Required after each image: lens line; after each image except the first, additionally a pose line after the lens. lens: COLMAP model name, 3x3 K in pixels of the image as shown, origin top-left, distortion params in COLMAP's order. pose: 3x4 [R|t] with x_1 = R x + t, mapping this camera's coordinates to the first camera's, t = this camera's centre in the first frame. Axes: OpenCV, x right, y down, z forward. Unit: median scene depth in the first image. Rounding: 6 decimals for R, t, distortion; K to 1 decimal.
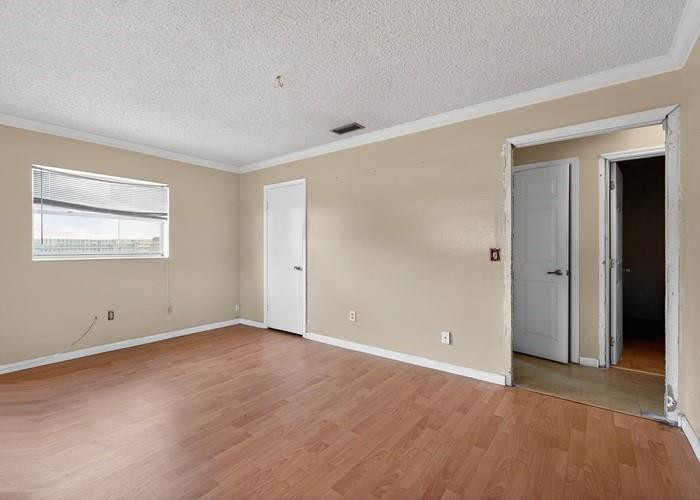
lens RADIAL K [[288.7, 0, 343.6], [0, 288.7, 248.3], [0, 0, 1]] dist [-0.000267, -0.000016]
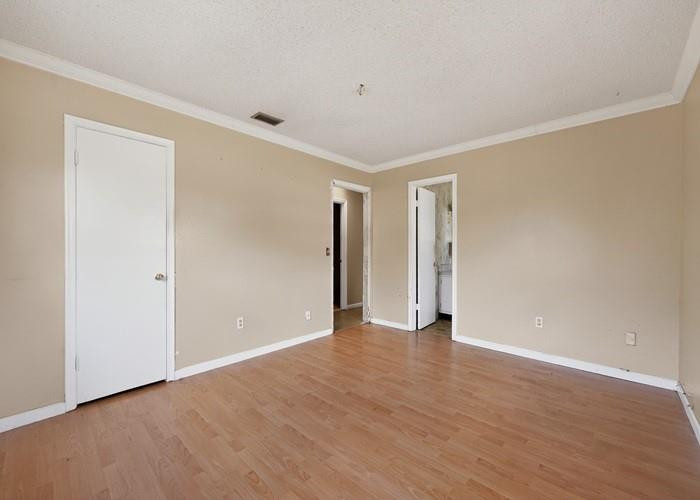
lens RADIAL K [[288.7, 0, 343.6], [0, 288.7, 248.3], [0, 0, 1]] dist [-0.000267, -0.000016]
pose [[0.154676, 0.000445, 0.987965, -0.965551], [-0.004440, 0.999990, 0.000245, 0.004732], [-0.987955, -0.004425, 0.154677, 0.669986]]
